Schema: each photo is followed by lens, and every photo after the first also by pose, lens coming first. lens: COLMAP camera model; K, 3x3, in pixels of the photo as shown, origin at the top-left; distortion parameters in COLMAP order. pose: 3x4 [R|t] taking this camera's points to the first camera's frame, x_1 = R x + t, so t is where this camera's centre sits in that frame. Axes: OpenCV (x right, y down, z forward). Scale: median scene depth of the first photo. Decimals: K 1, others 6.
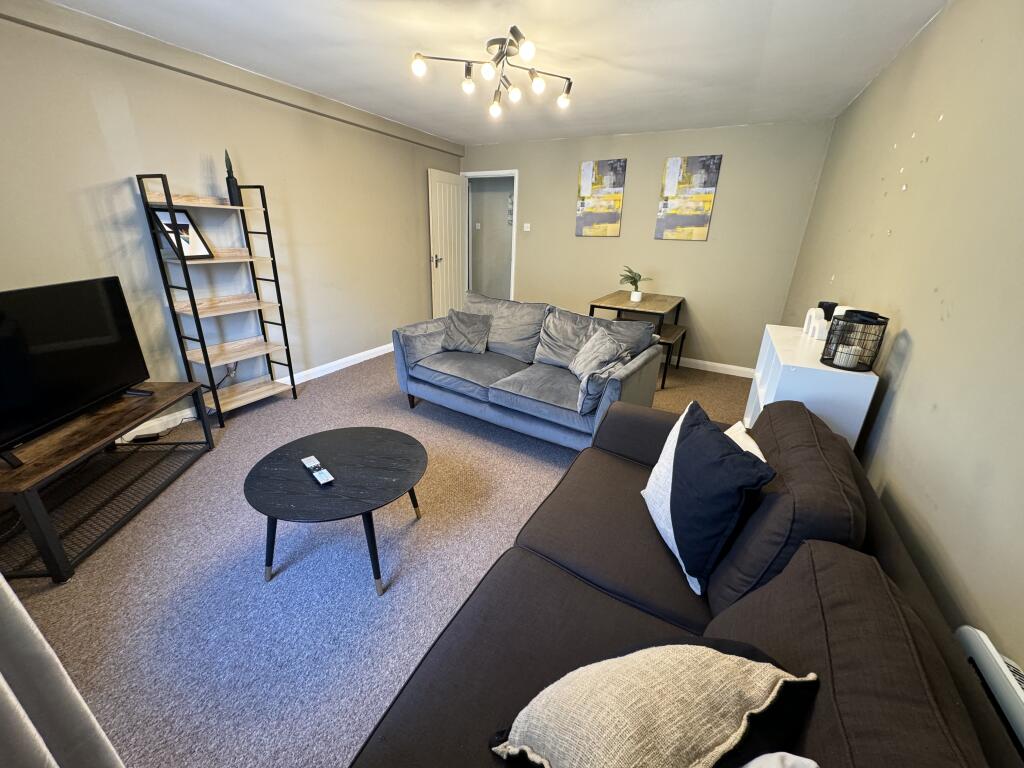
lens RADIAL K [[408.0, 0, 510.3], [0, 408.0, 383.7], [0, 0, 1]] dist [-0.001587, 0.000215]
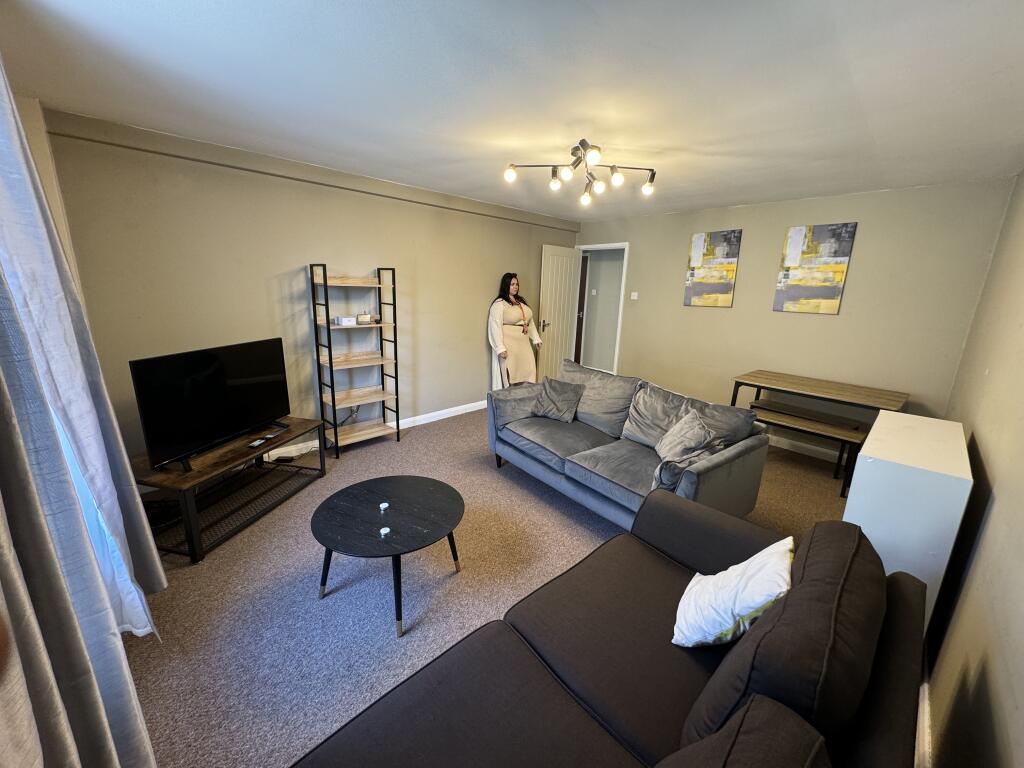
lens RADIAL K [[408.0, 0, 510.2], [0, 408.0, 383.8], [0, 0, 1]] dist [-0.001587, 0.000215]
pose [[0.946814, 0.074576, -0.313021, 0.173009], [-0.115199, 0.986856, -0.113337, -0.041333], [0.300454, 0.143369, 0.942960, -0.025487]]
